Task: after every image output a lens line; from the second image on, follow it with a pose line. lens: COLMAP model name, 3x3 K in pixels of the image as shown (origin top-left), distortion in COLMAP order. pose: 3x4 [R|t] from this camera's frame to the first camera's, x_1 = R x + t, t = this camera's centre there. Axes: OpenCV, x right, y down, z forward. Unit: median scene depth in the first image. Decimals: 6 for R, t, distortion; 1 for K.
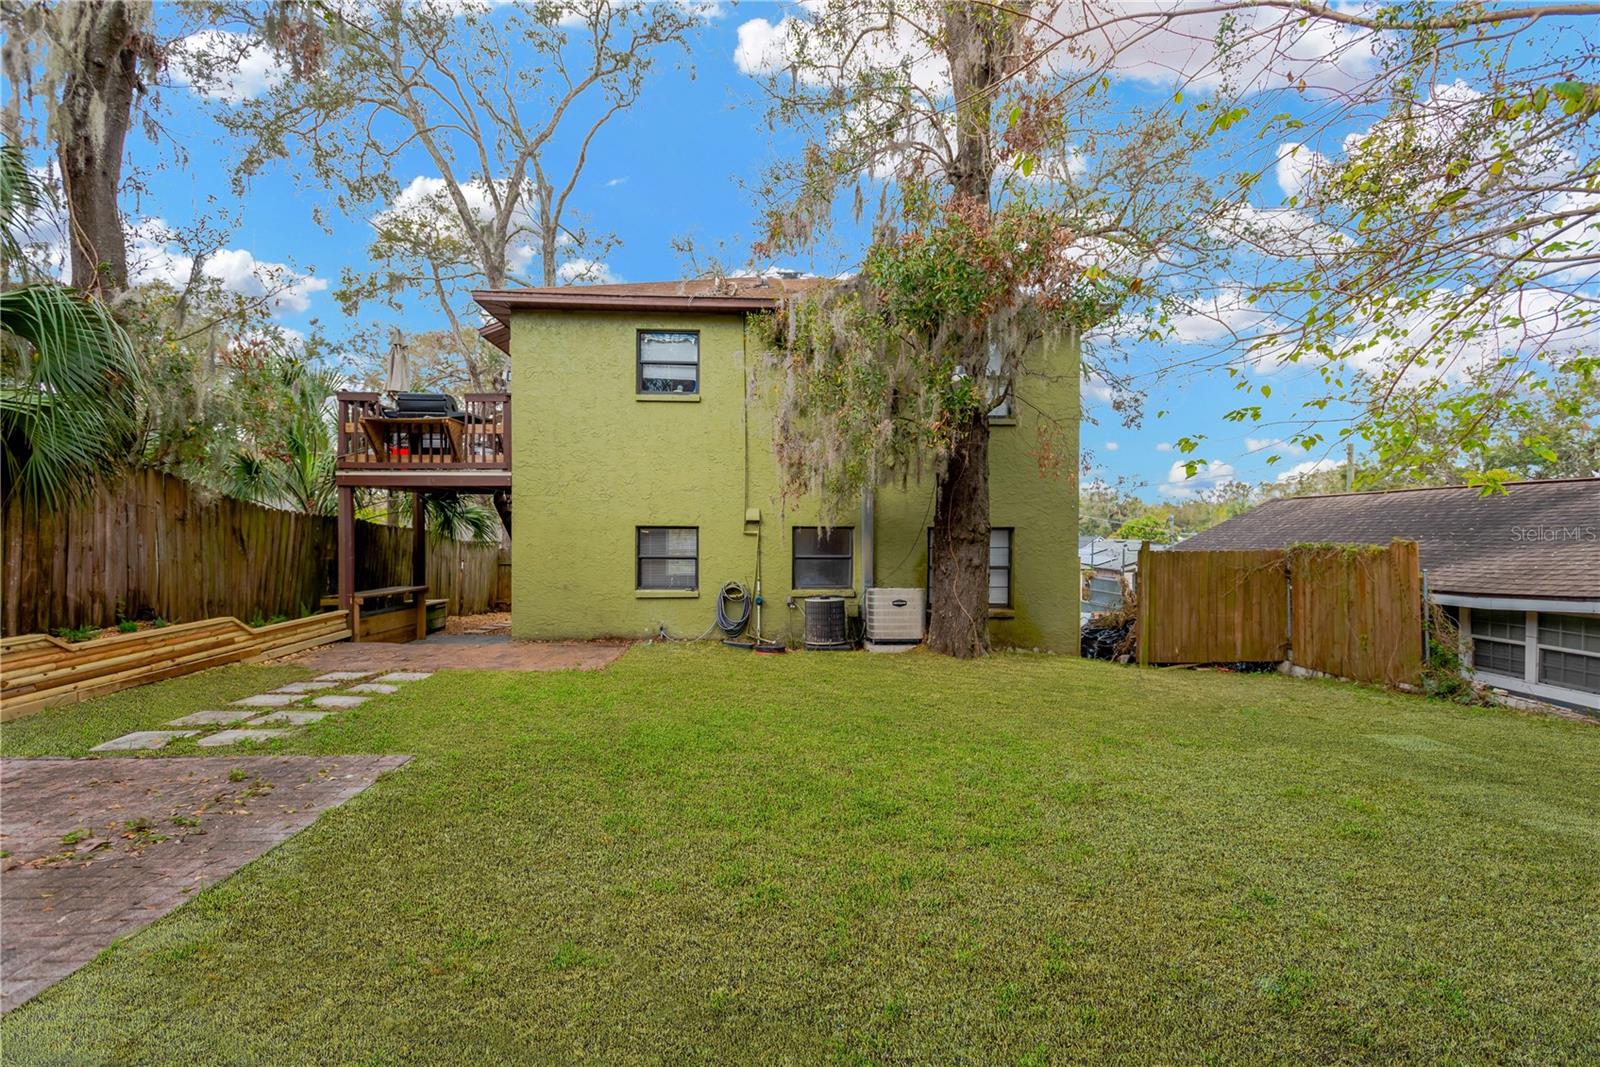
lens RADIAL K [[752.7, 0, 800.6], [0, 752.7, 531.1], [0, 0, 1]] dist [0.002718, -0.000120]
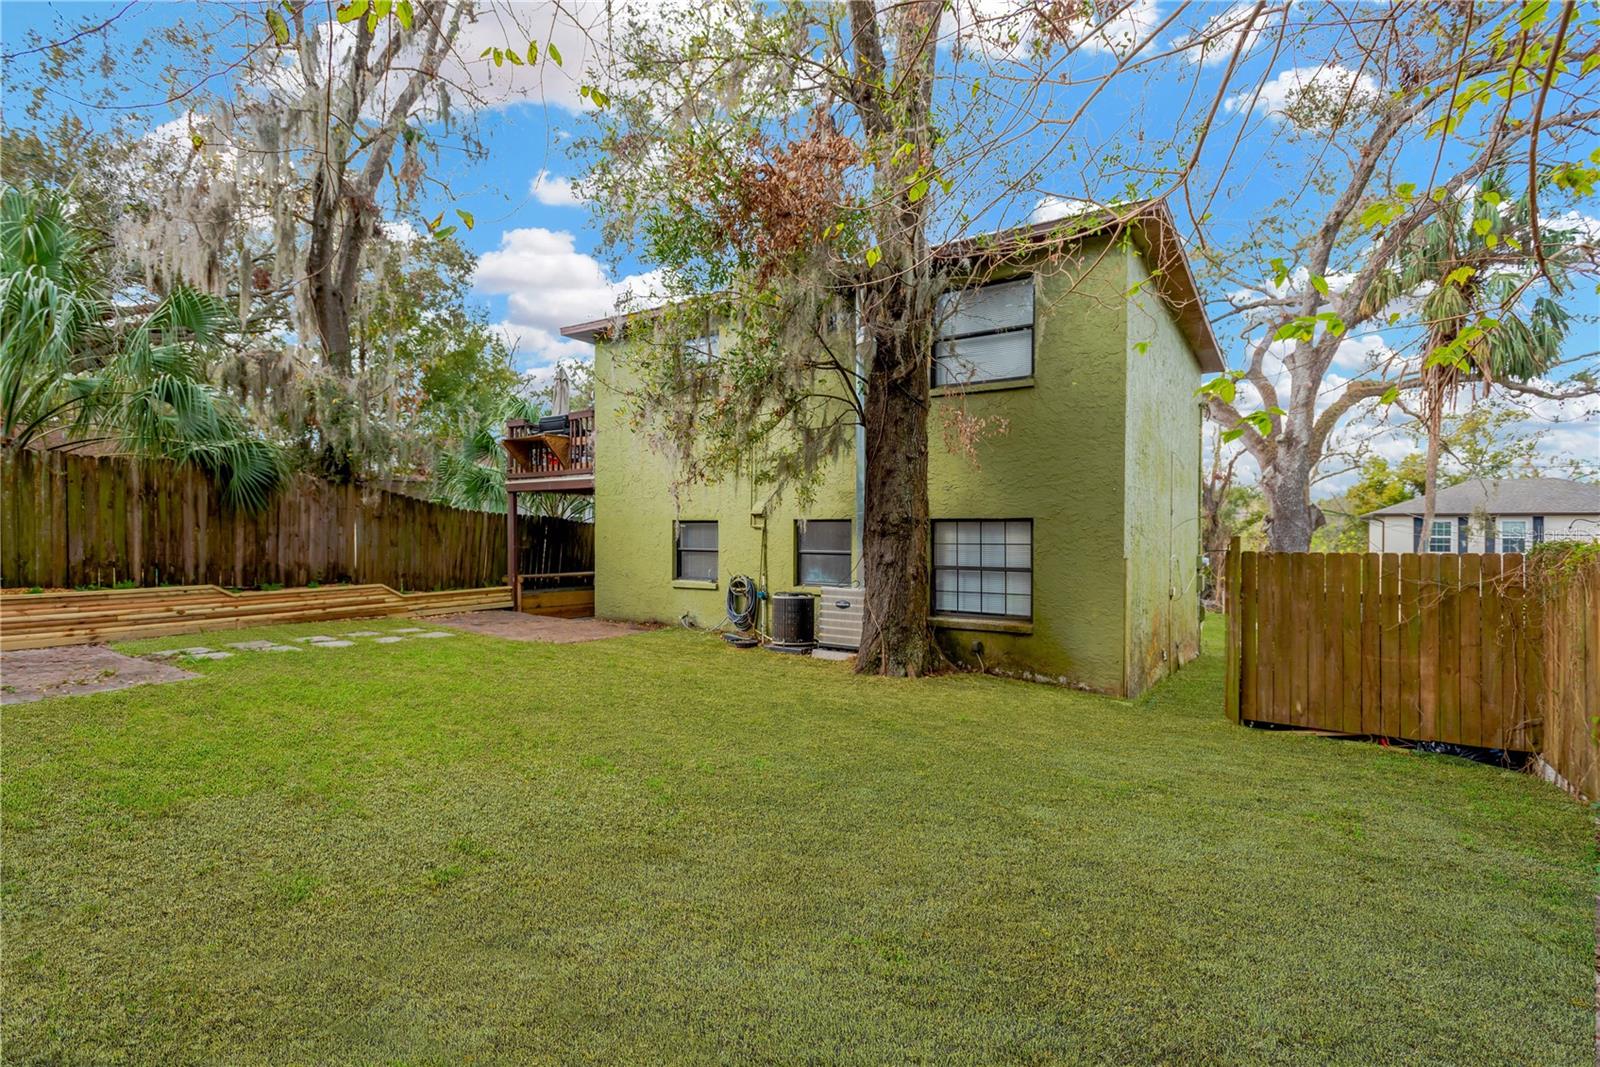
lens RADIAL K [[752.7, 0, 800.8], [0, 752.7, 532.1], [0, 0, 1]] dist [0.002718, -0.000120]
pose [[0.803635, 0.000298, -0.595122, 0.583855], [-0.001964, 0.999996, -0.002150, 0.012249], [0.595119, 0.002897, 0.803632, 0.248202]]
